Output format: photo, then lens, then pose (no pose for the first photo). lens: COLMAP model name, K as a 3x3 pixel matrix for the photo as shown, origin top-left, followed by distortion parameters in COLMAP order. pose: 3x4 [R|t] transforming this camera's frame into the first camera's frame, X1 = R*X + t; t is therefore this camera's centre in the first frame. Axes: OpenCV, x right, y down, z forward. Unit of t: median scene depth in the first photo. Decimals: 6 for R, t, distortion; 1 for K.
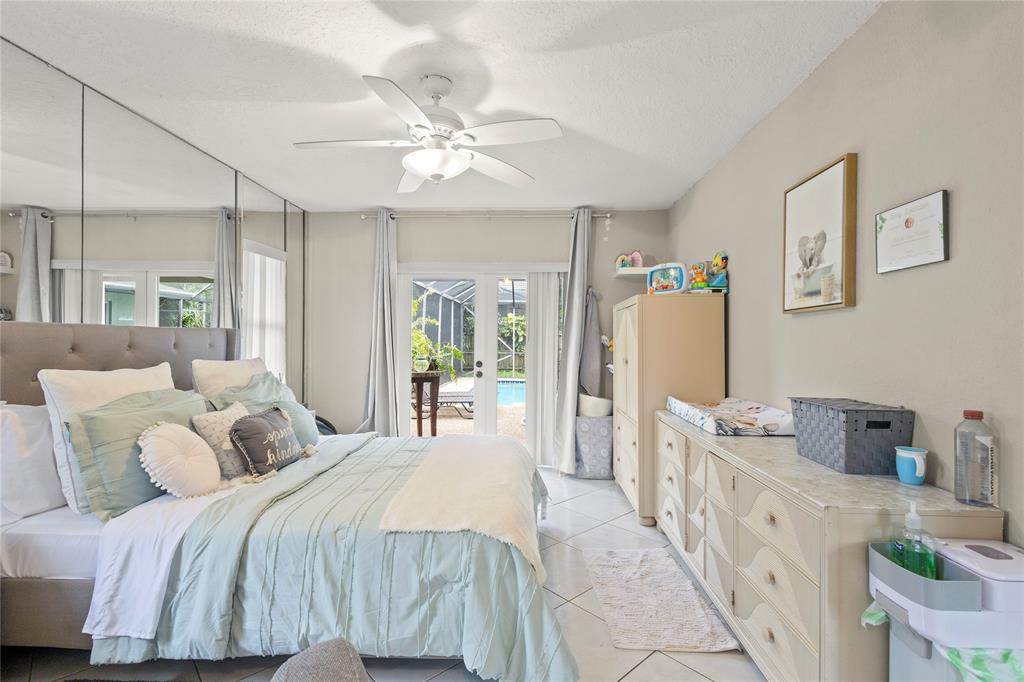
lens RADIAL K [[476.1, 0, 510.9], [0, 476.1, 341.6], [0, 0, 1]] dist [0.002201, -0.000215]
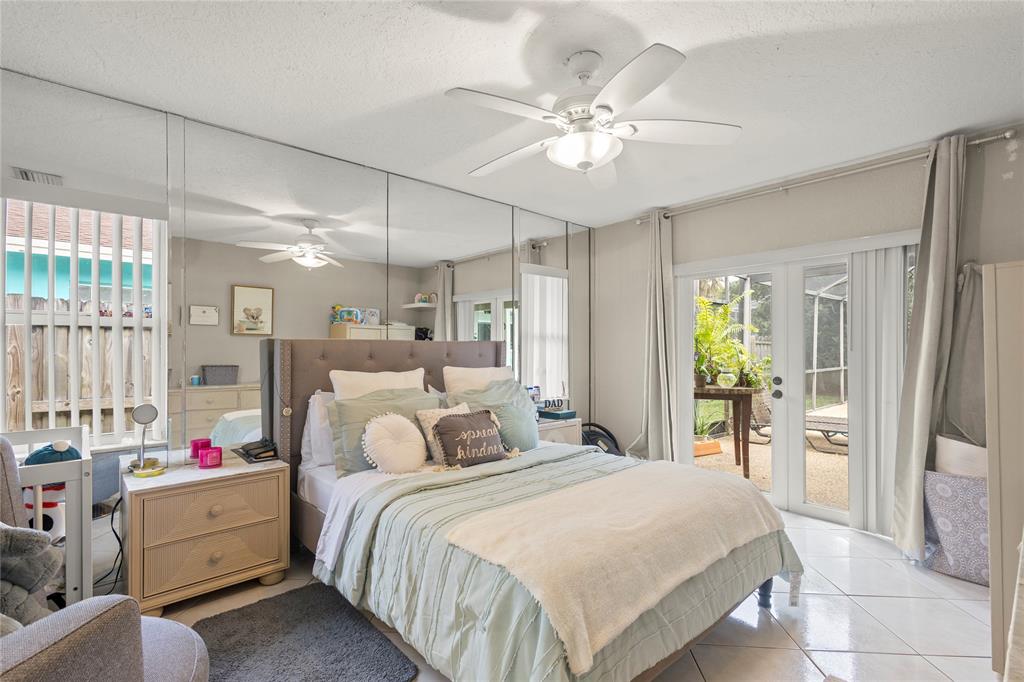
lens RADIAL K [[476.1, 0, 512.5], [0, 476.1, 346.1], [0, 0, 1]] dist [0.002201, -0.000215]
pose [[0.683976, -0.012848, -0.729391, 0.410155], [0.000851, 0.999858, -0.016813, 0.006660], [0.729504, 0.010879, 0.683890, 0.306998]]
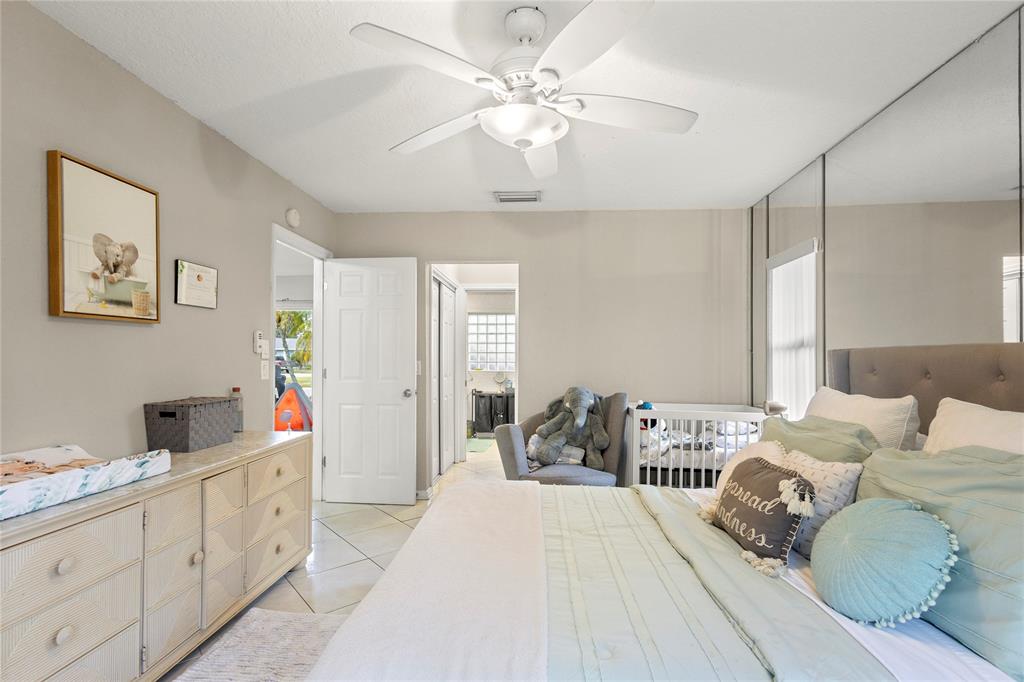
lens RADIAL K [[476.1, 0, 509.3], [0, 476.1, 349.5], [0, 0, 1]] dist [0.002201, -0.000215]
pose [[-0.998729, -0.013748, 0.048500, -0.186388], [-0.014556, 0.999761, -0.016334, -0.002326], [-0.048264, -0.017020, -0.998690, 1.810623]]
